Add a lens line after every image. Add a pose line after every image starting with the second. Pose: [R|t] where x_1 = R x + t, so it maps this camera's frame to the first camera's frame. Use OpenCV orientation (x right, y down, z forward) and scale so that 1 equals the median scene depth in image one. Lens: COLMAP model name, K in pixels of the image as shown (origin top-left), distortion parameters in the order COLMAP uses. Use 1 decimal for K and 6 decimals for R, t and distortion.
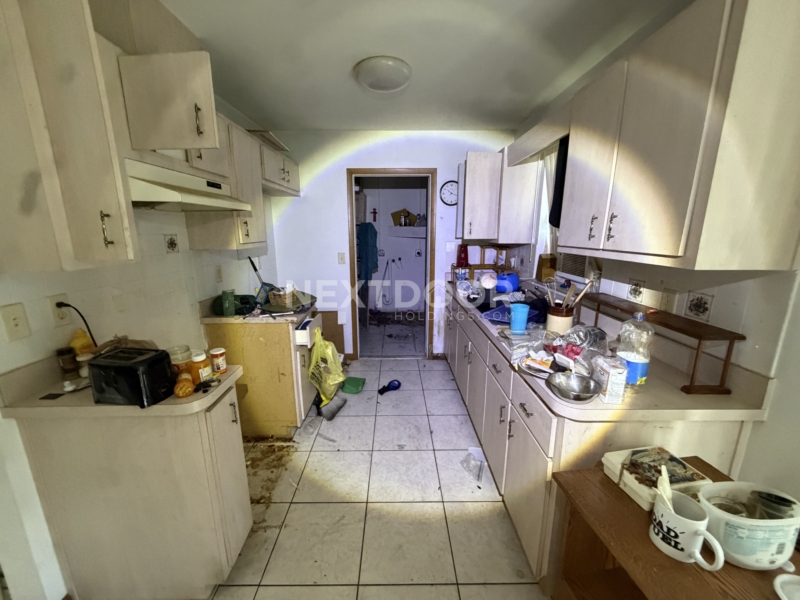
lens RADIAL K [[320.2, 0, 398.0], [0, 320.2, 301.1], [0, 0, 1]] dist [-0.001092, -0.000732]
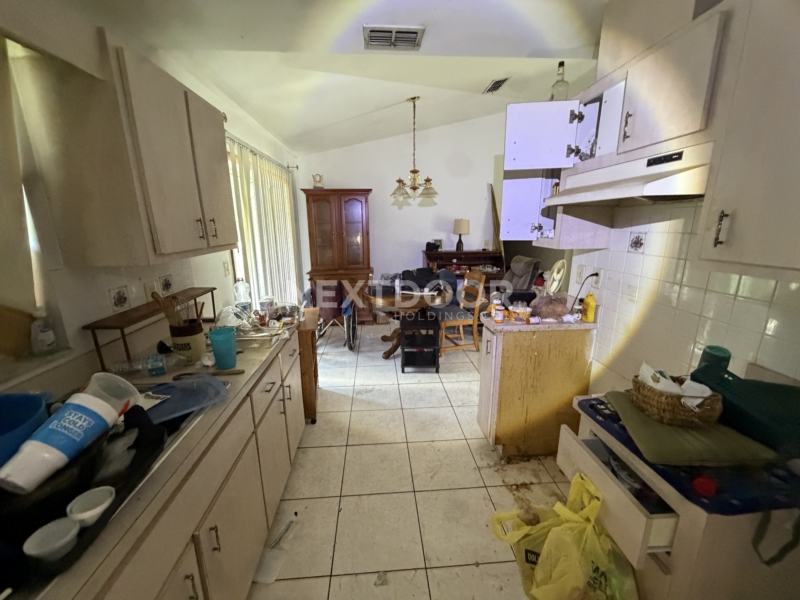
lens RADIAL K [[320.2, 0, 398.5], [0, 320.2, 300.7], [0, 0, 1]] dist [-0.001092, -0.000732]
pose [[-0.998555, 0.020545, -0.049650, 0.002130], [-0.003016, 0.901137, 0.433524, -0.413399], [0.053648, 0.433048, -0.899773, 1.809247]]
